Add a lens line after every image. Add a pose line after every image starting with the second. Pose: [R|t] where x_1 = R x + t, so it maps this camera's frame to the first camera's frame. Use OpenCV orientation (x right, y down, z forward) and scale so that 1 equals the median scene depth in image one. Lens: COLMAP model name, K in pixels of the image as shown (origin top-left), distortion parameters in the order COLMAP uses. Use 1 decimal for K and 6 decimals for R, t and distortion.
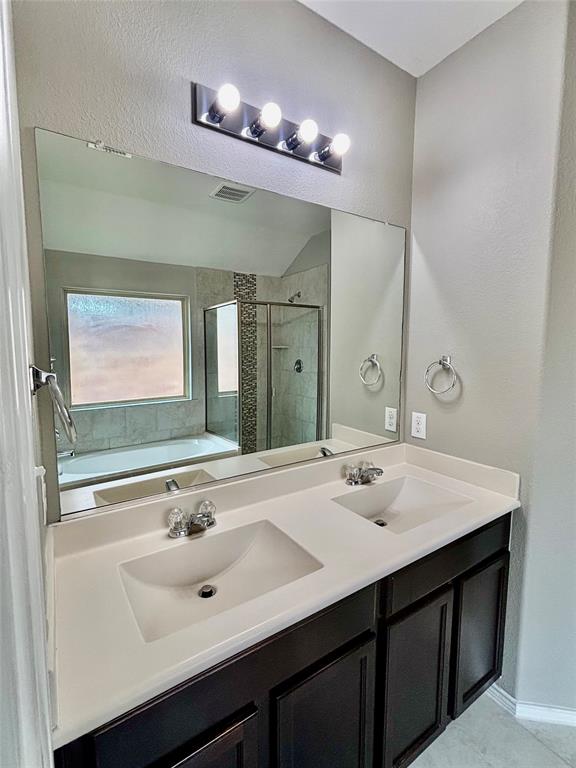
lens RADIAL K [[360.7, 0, 290.3], [0, 360.7, 382.7], [0, 0, 1]] dist [-0.001113, 0.002954]
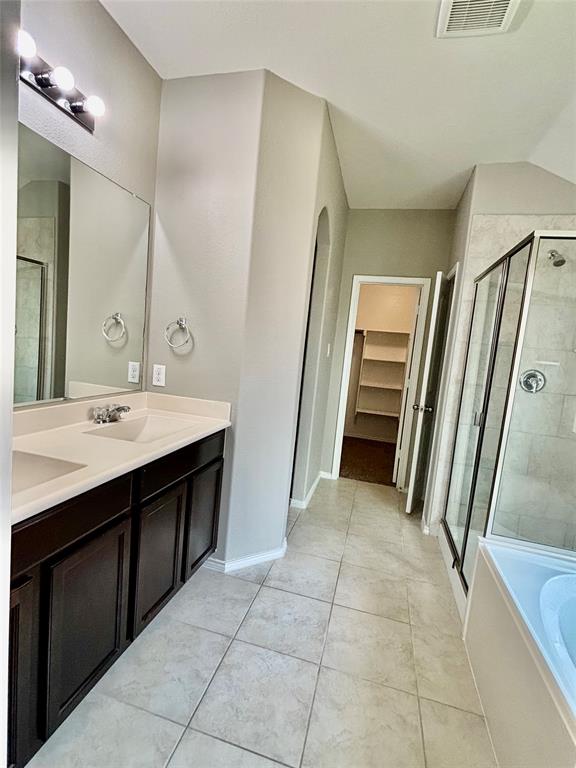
lens RADIAL K [[360.7, 0, 292.4], [0, 360.7, 383.0], [0, 0, 1]] dist [-0.001113, 0.002954]
pose [[0.748362, 0.000028, 0.663290, -0.113130], [-0.023309, 0.999383, 0.026256, 0.109632], [-0.662880, -0.035110, 0.747902, -0.199735]]
